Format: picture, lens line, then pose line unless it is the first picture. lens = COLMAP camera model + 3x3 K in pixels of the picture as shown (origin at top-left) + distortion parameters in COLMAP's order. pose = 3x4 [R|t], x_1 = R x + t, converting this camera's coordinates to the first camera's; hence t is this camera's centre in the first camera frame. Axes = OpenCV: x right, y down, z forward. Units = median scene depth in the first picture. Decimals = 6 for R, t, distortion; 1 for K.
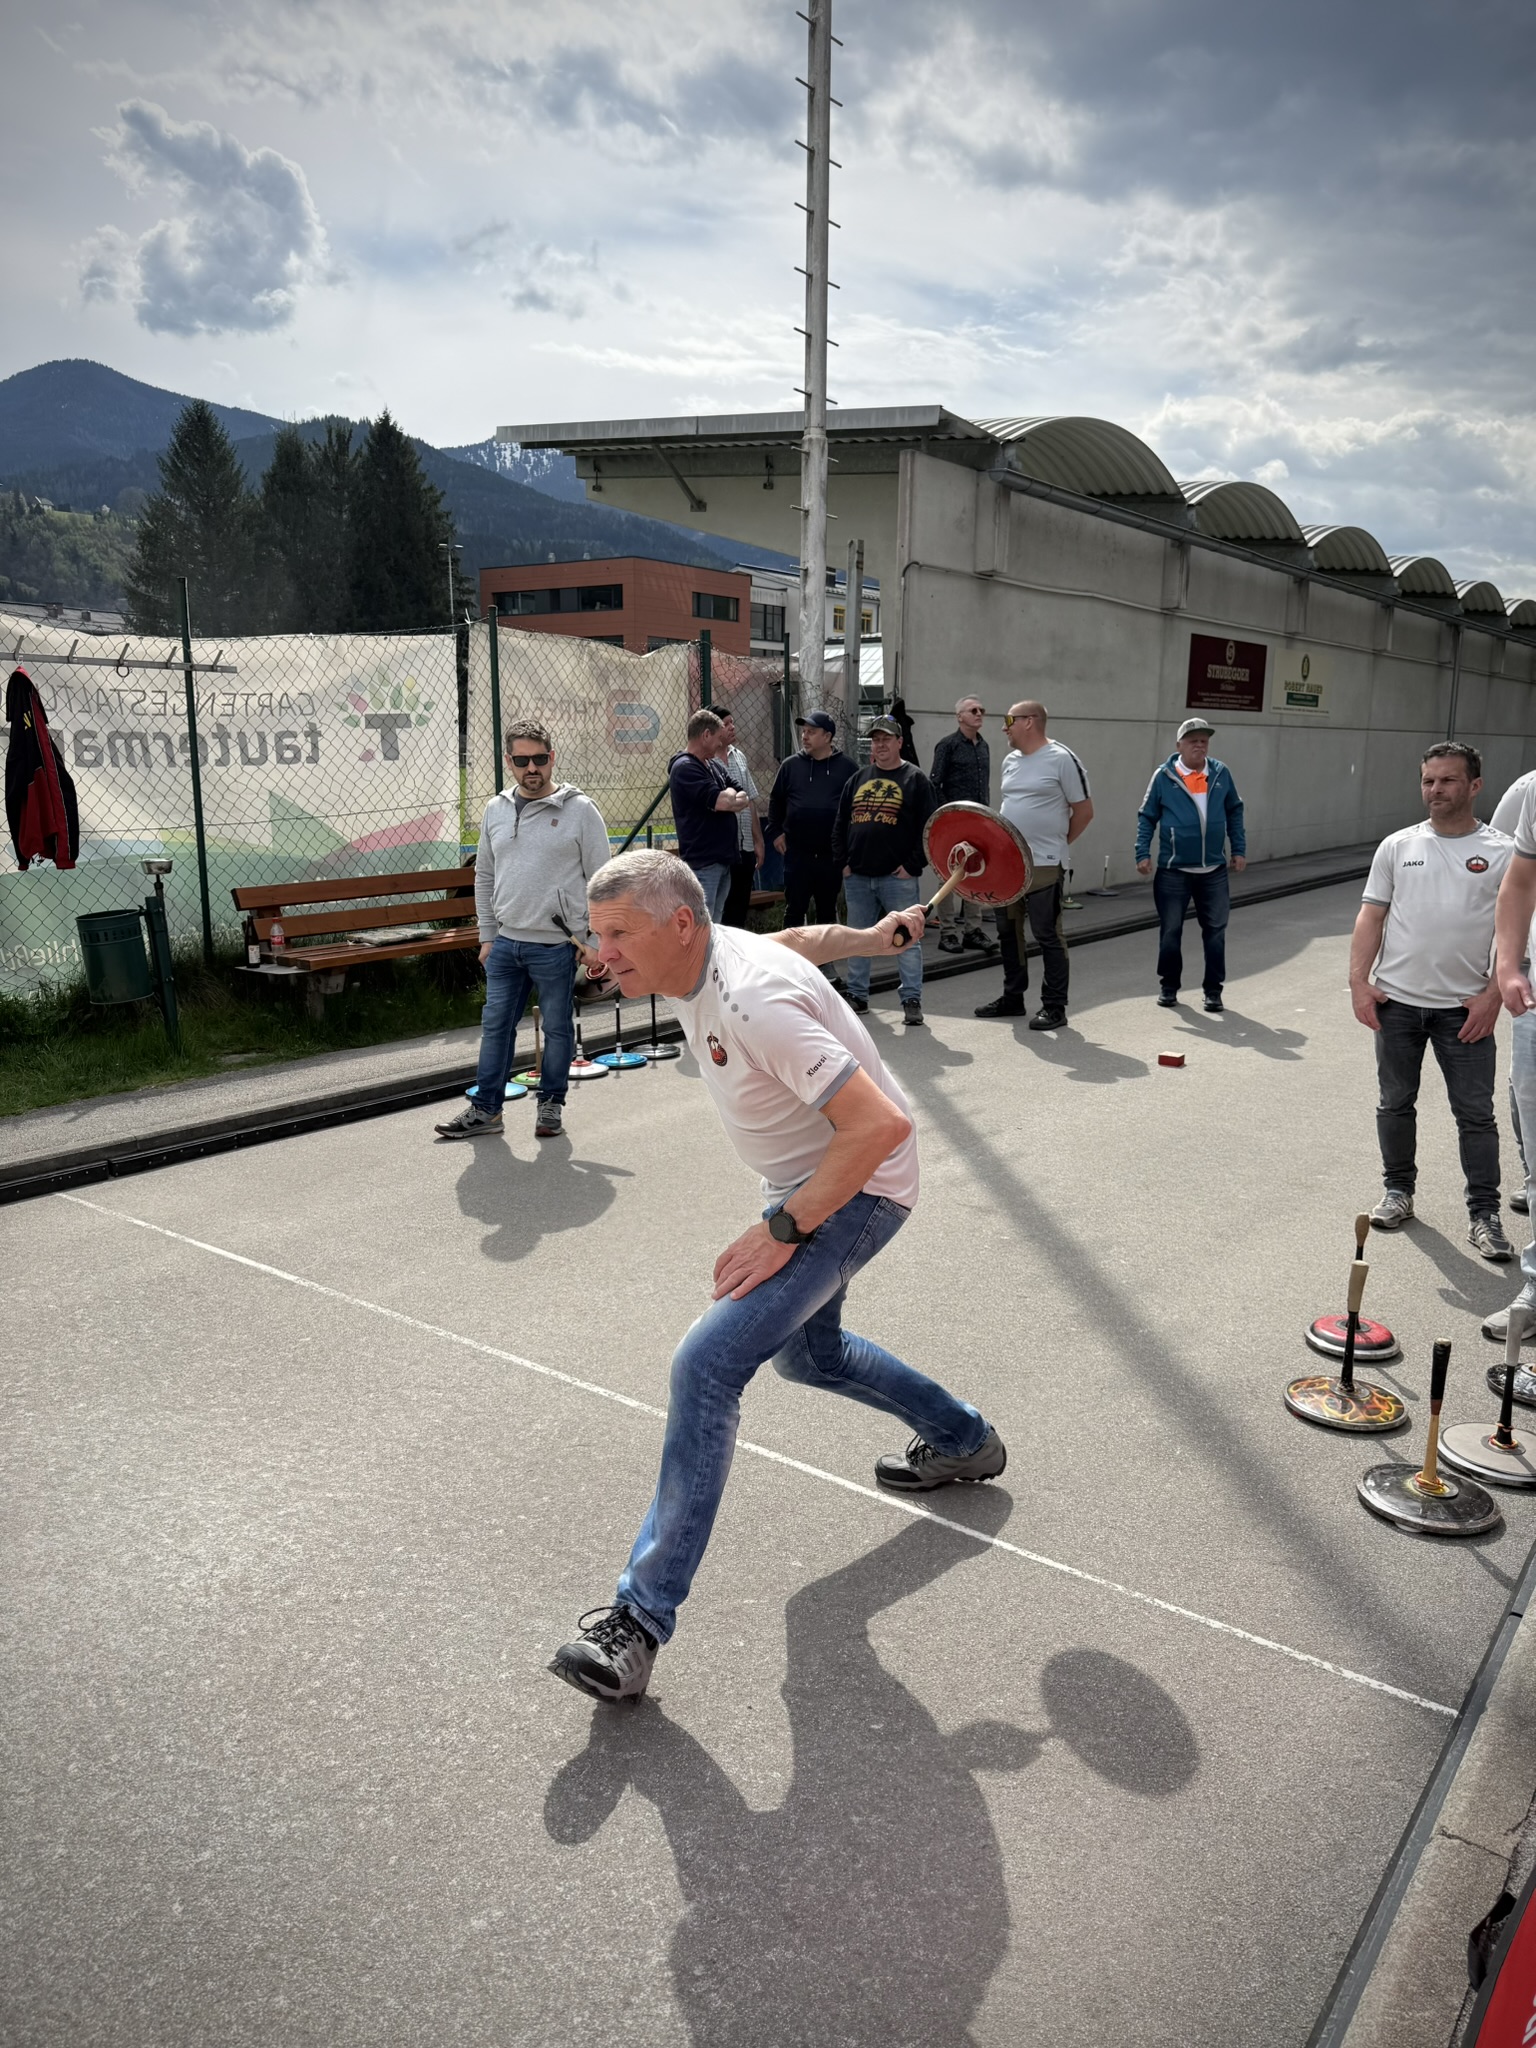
lens RADIAL K [[1437.3, 0, 765.0], [0, 1437.3, 1038.2], [0, 0, 1]] dist [0.041082, -0.041800]
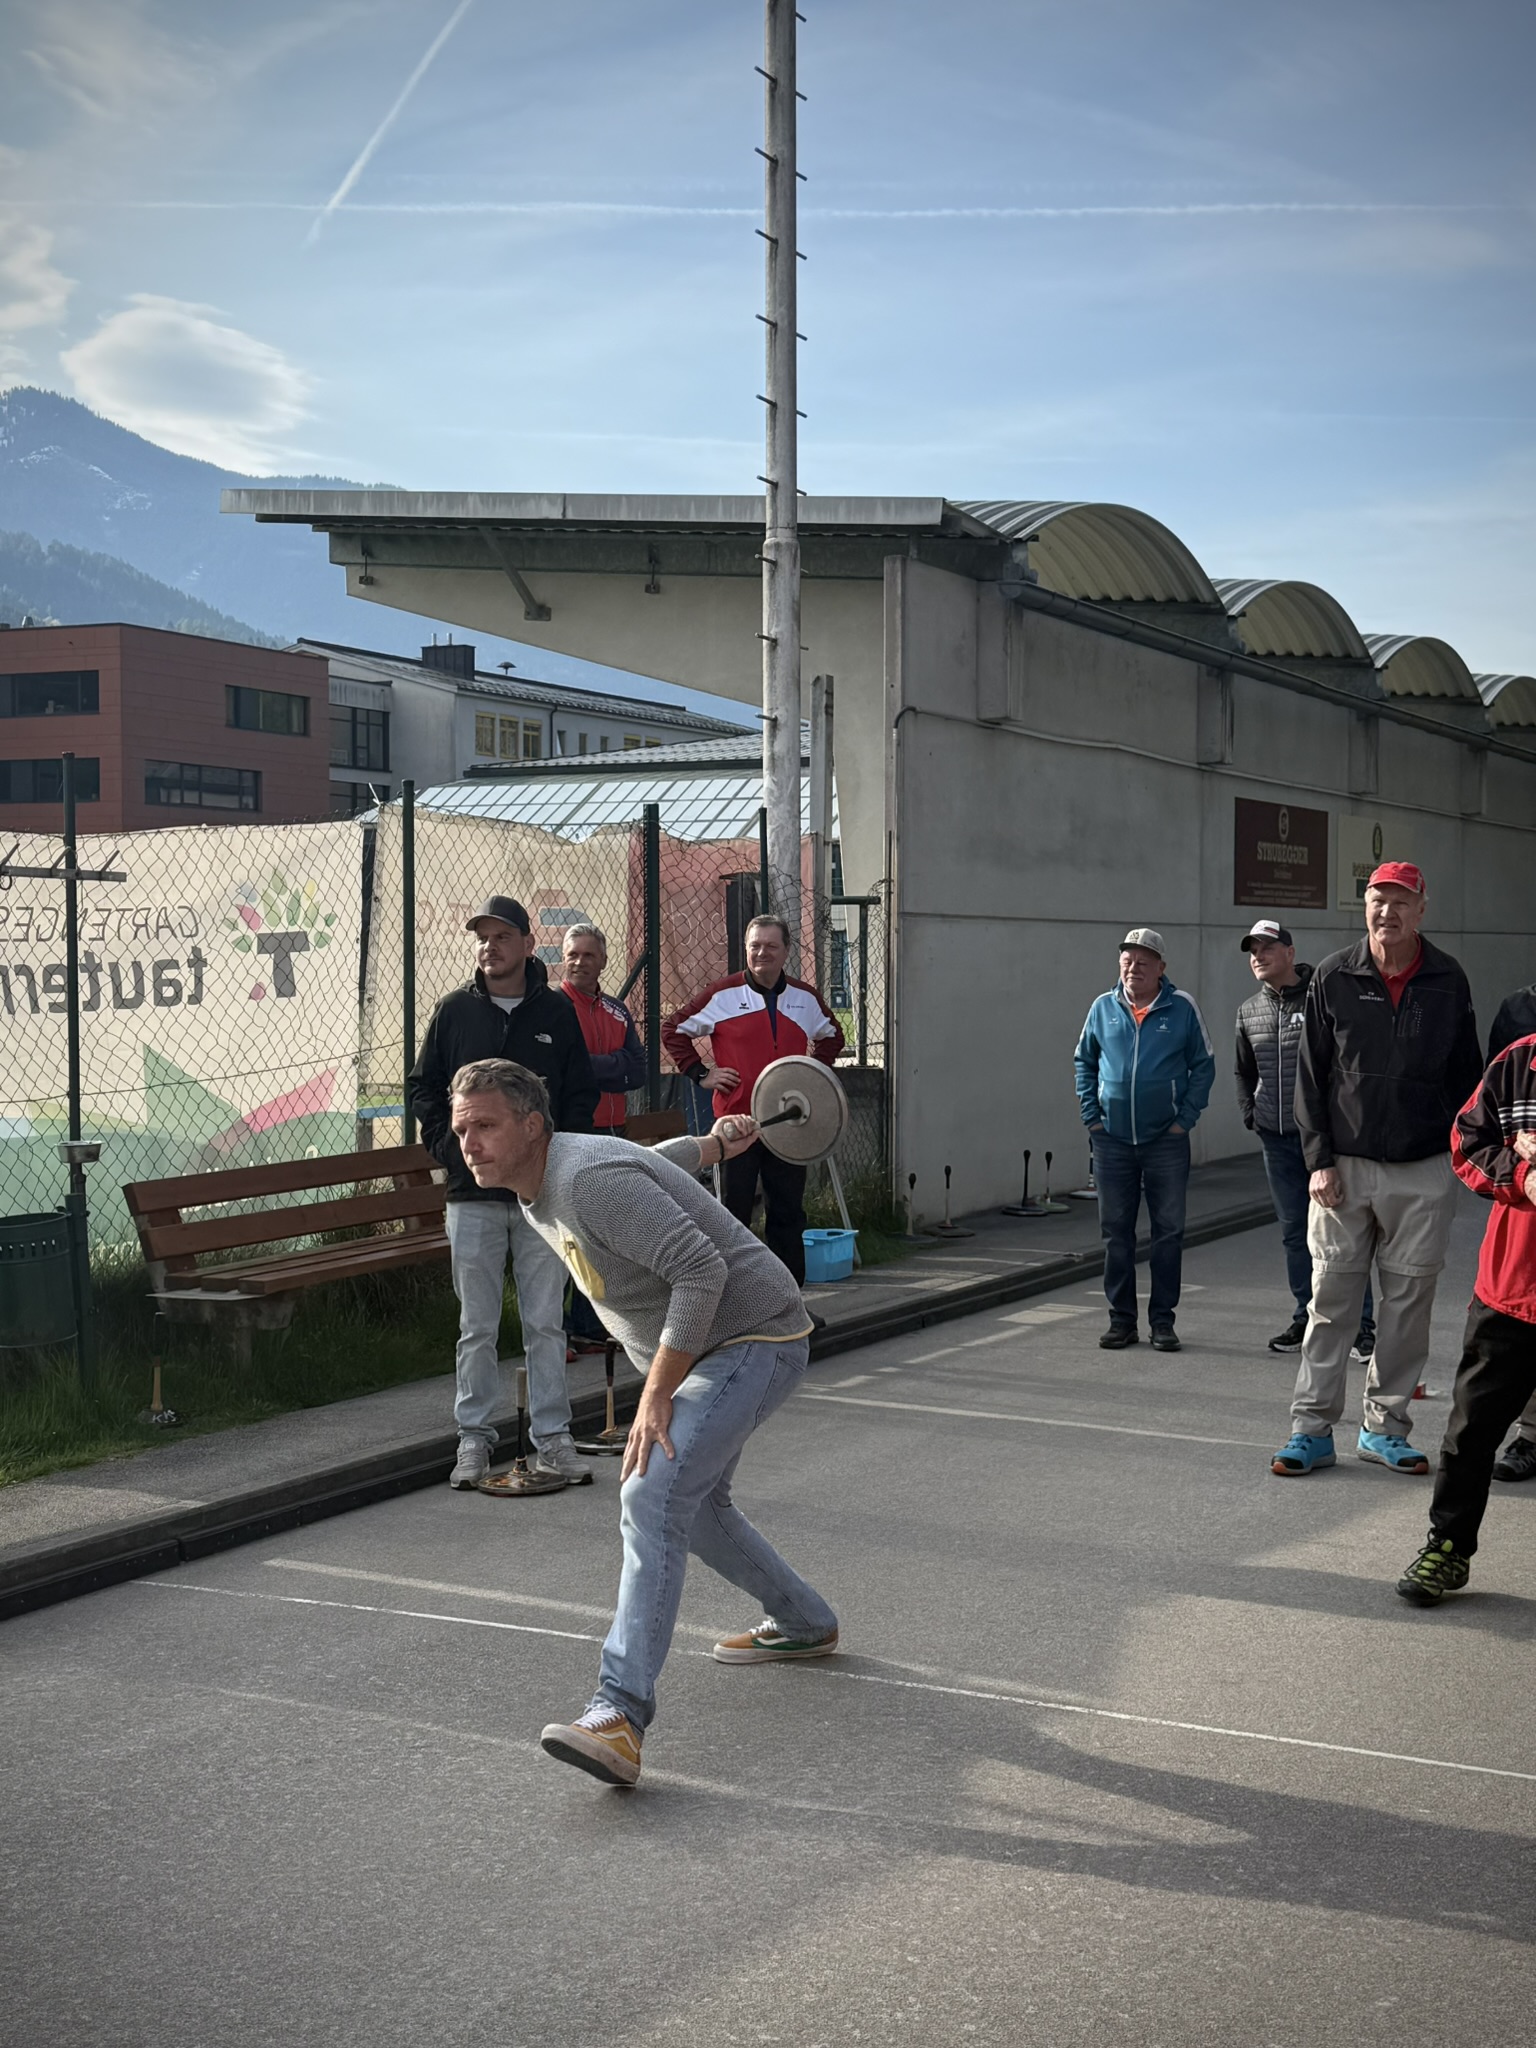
lens RADIAL K [[2654.5, 0, 749.9], [0, 2654.5, 1033.4], [0, 0, 1]] dist [0.115219, 0.000000]
pose [[0.986015, -0.010389, 0.166333, -0.189169], [0.038079, 0.985698, -0.164161, 0.032001], [-0.162248, 0.168199, 0.972309, -0.208276]]
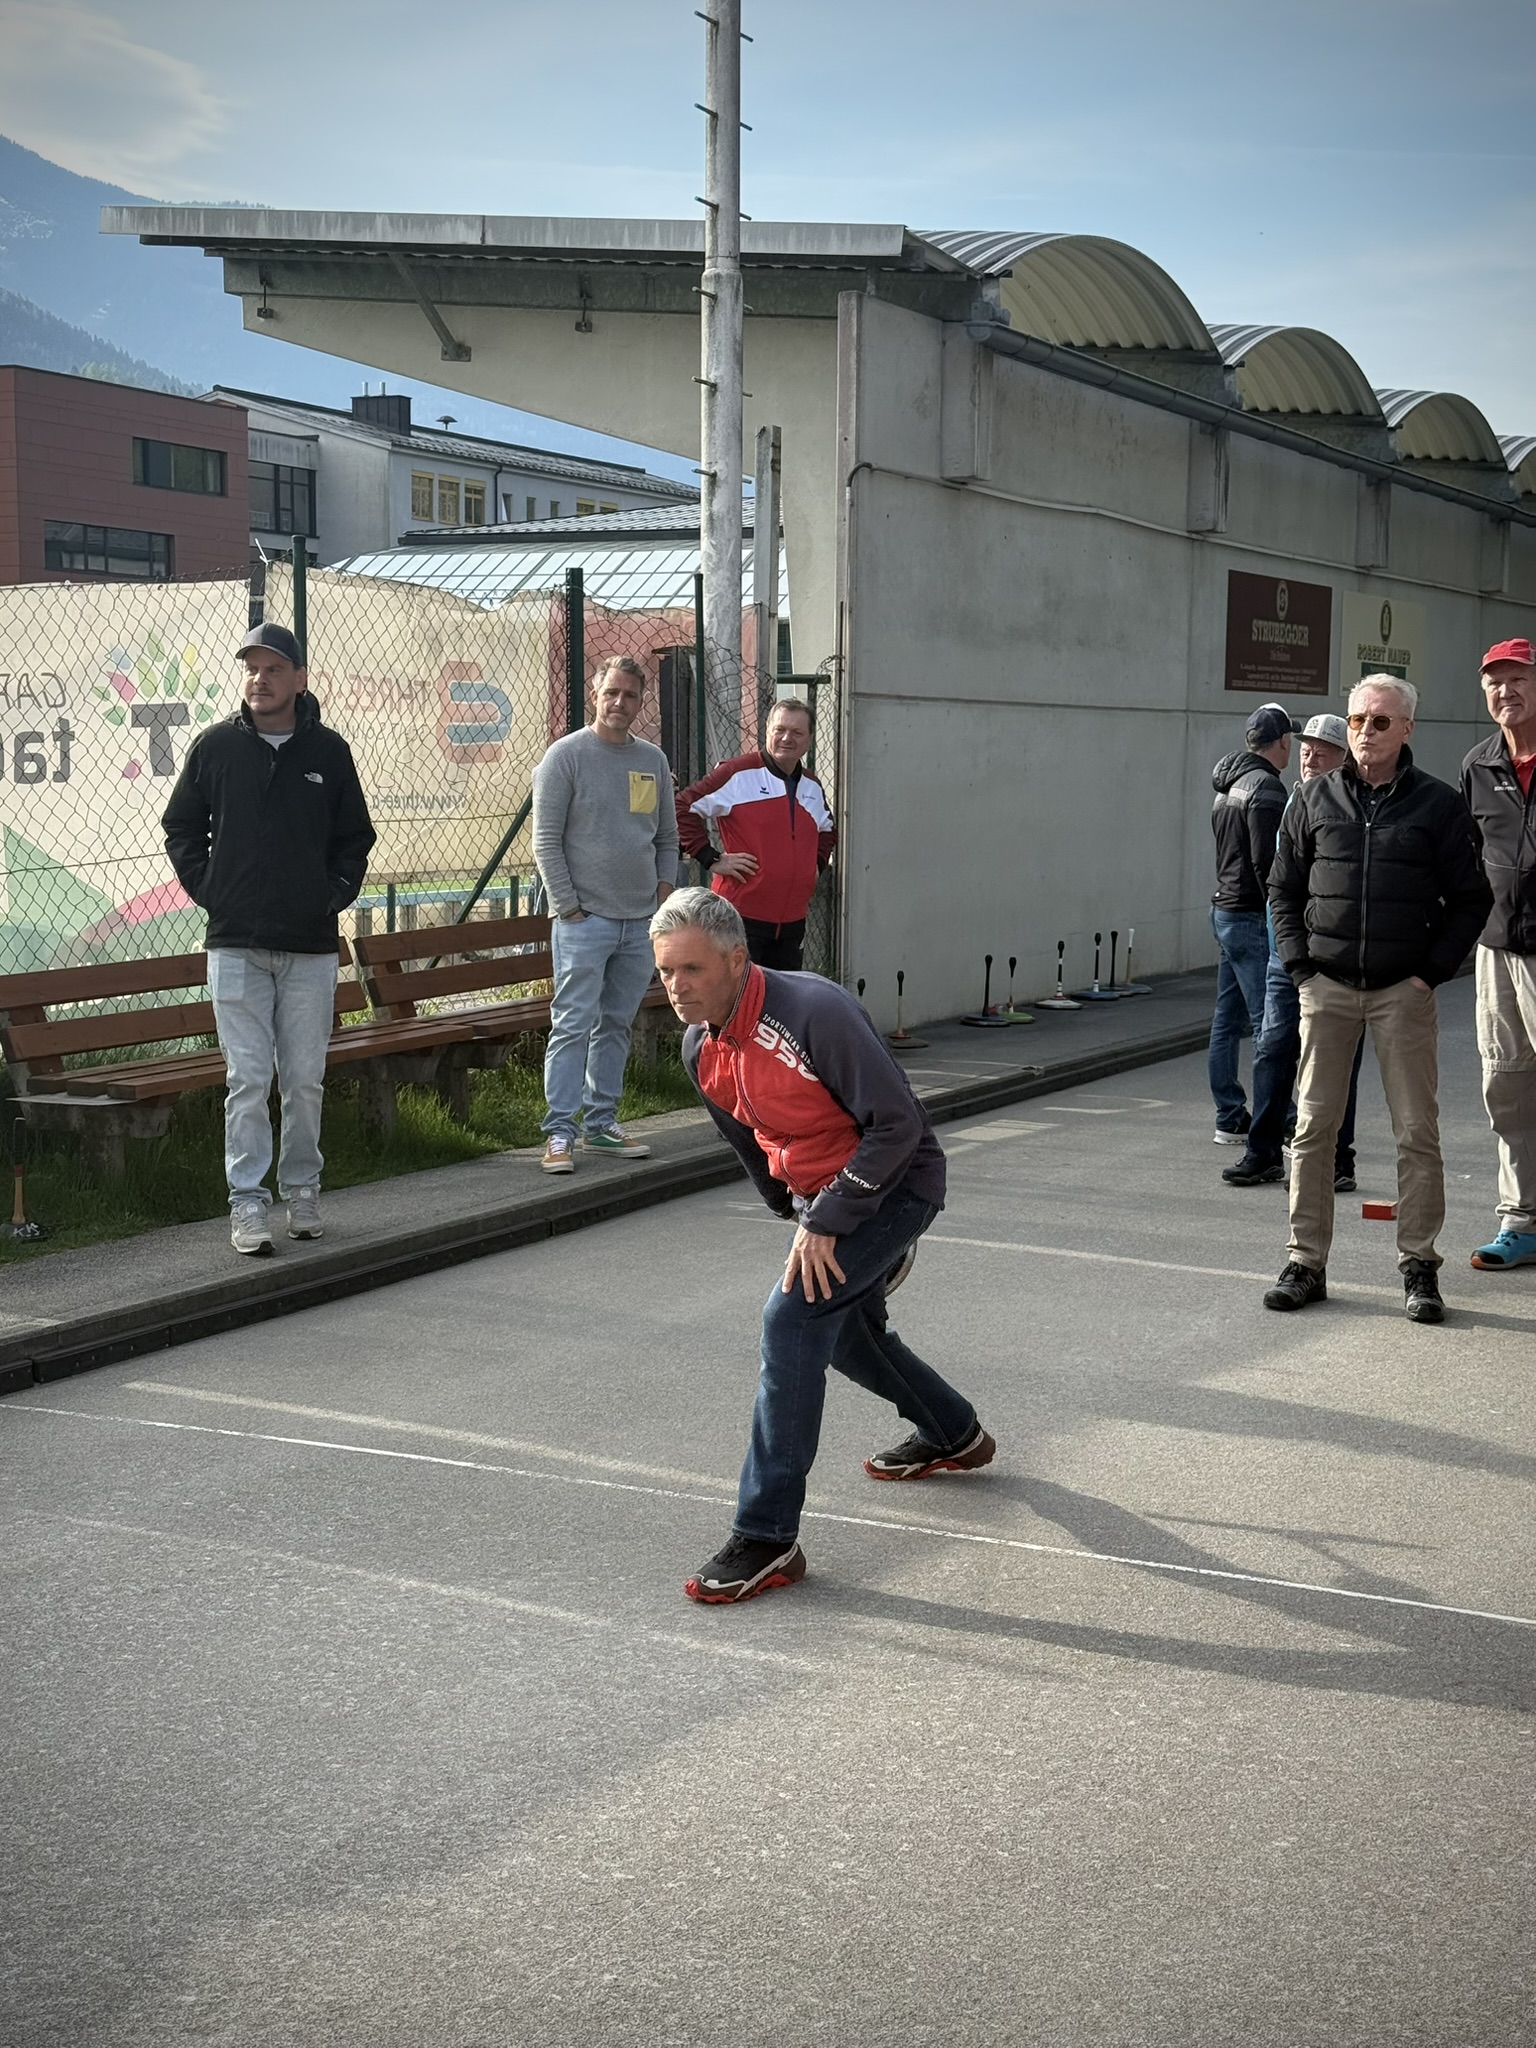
lens RADIAL K [[2882.5, 0, 760.7], [0, 2882.5, 1046.5], [0, 0, 1]] dist [0.133915, 0.000000]
pose [[0.983453, -0.015375, 0.180511, -0.174840], [0.032200, 0.995362, -0.090646, 0.035647], [-0.178281, 0.094959, 0.979387, -0.206211]]
